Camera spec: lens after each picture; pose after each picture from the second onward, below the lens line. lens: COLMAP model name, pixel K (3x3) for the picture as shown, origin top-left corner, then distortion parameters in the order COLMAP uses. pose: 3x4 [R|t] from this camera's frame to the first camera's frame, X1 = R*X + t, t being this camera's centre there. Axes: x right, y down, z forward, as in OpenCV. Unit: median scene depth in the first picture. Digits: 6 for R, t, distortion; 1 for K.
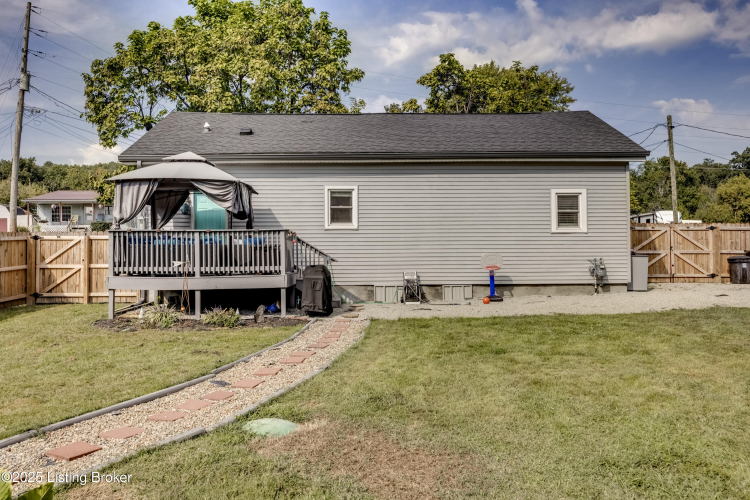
lens RADIAL K [[615.6, 0, 377.4], [0, 615.6, 244.4], [0, 0, 1]] dist [-0.016235, -0.001178]
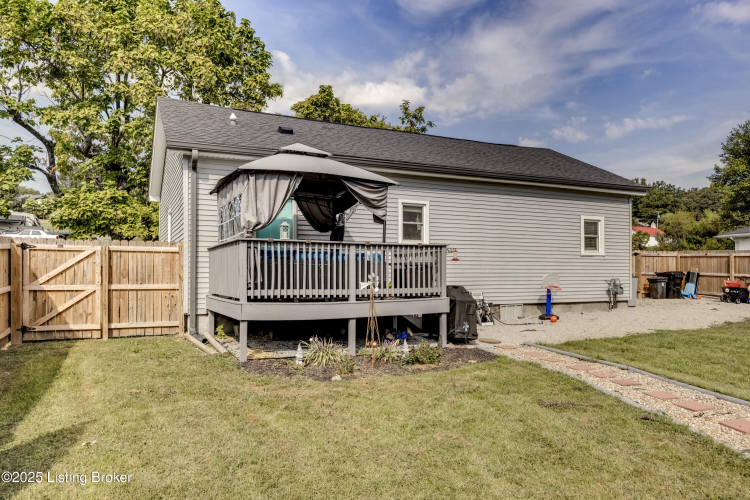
lens RADIAL K [[528.4, 0, 381.5], [0, 528.4, 270.5], [0, 0, 1]] dist [-0.004108, -0.005805]
pose [[0.909810, 0.009829, 0.414908, -0.430536], [-0.015531, 0.999826, 0.010369, 0.003955], [-0.414734, -0.015878, 0.909804, 0.290859]]
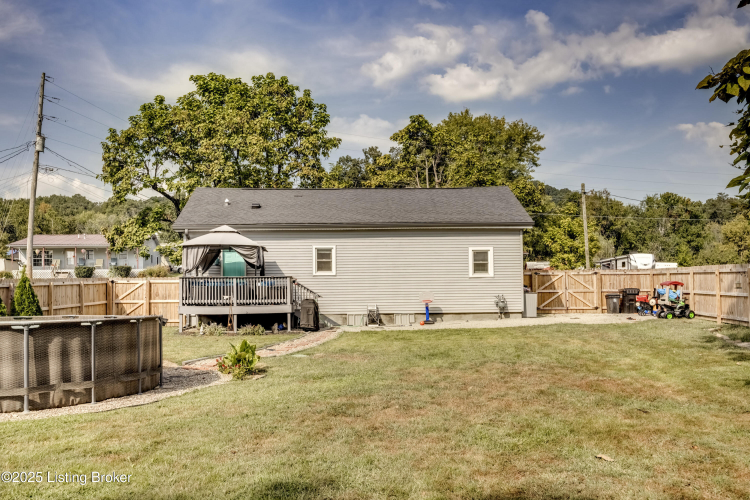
lens RADIAL K [[721.0, 0, 371.4], [0, 721.0, 266.0], [0, 0, 1]] dist [-0.000653, 0.000000]
pose [[0.999863, -0.002882, 0.016291, 0.024656], [0.003397, 0.999493, -0.031651, 0.007364], [-0.016191, 0.031702, 0.999366, -0.699197]]
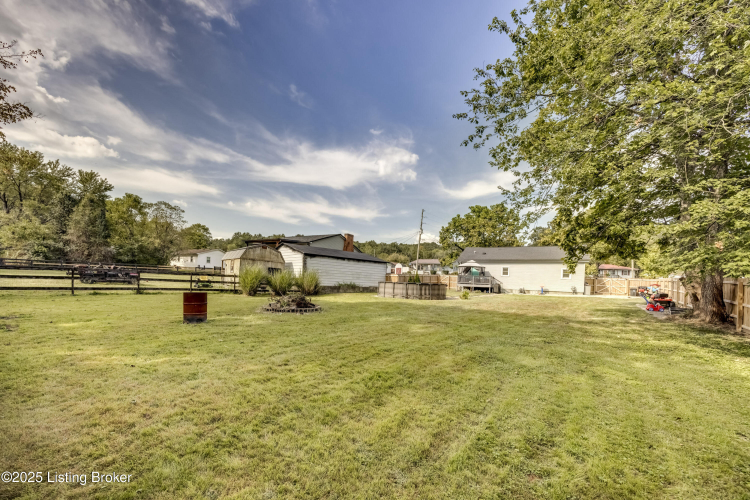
lens RADIAL K [[297.6, 0, 375.9], [0, 297.6, 281.6], [0, 0, 1]] dist [0.001814, -0.000690]
pose [[0.848306, 0.044872, -0.527602, 0.285318], [-0.041455, 0.998973, 0.018309, 0.012538], [0.527882, 0.006340, 0.849294, -1.323001]]
